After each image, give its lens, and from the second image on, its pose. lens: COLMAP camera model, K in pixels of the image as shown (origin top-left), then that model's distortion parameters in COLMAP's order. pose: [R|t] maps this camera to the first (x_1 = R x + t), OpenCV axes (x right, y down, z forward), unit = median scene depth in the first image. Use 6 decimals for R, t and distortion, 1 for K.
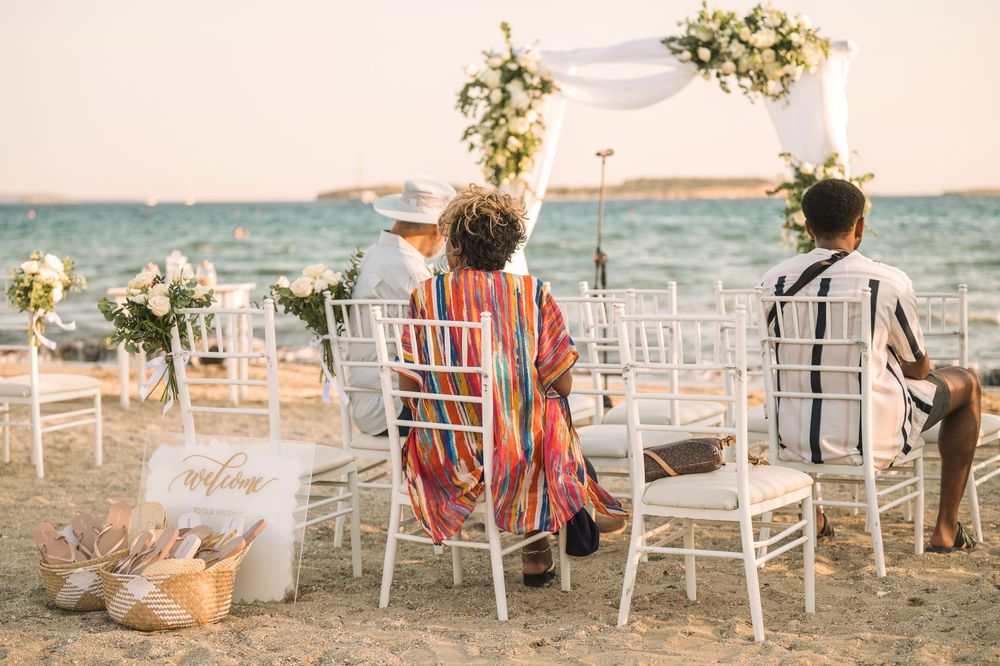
lens RADIAL K [[2019.2, 0, 500.0], [0, 2019.2, 333.0], [0, 0, 1]] dist [0.015487, -0.261438]
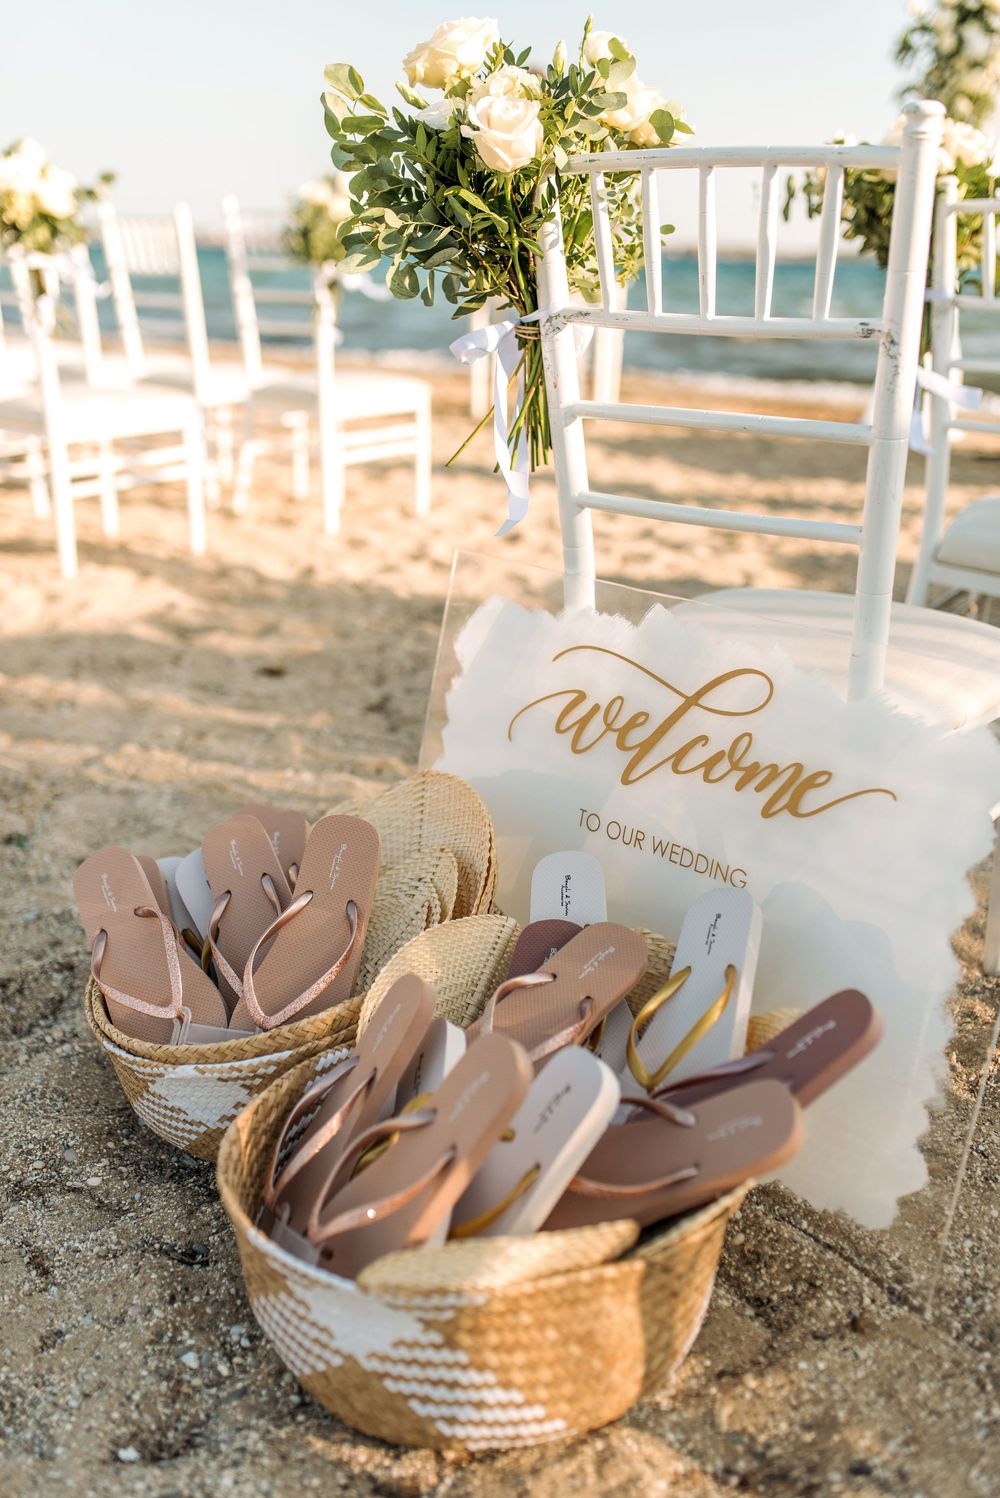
lens RADIAL K [[1428.8, 0, 500.0], [0, 1428.8, 749.0], [0, 0, 1]] dist [-0.019755, 0.036282]
pose [[0.982467, 0.090801, -0.162829, -0.062624], [-0.044344, 0.962128, 0.268966, 0.007733], [0.181085, -0.257030, 0.949286, 0.383110]]
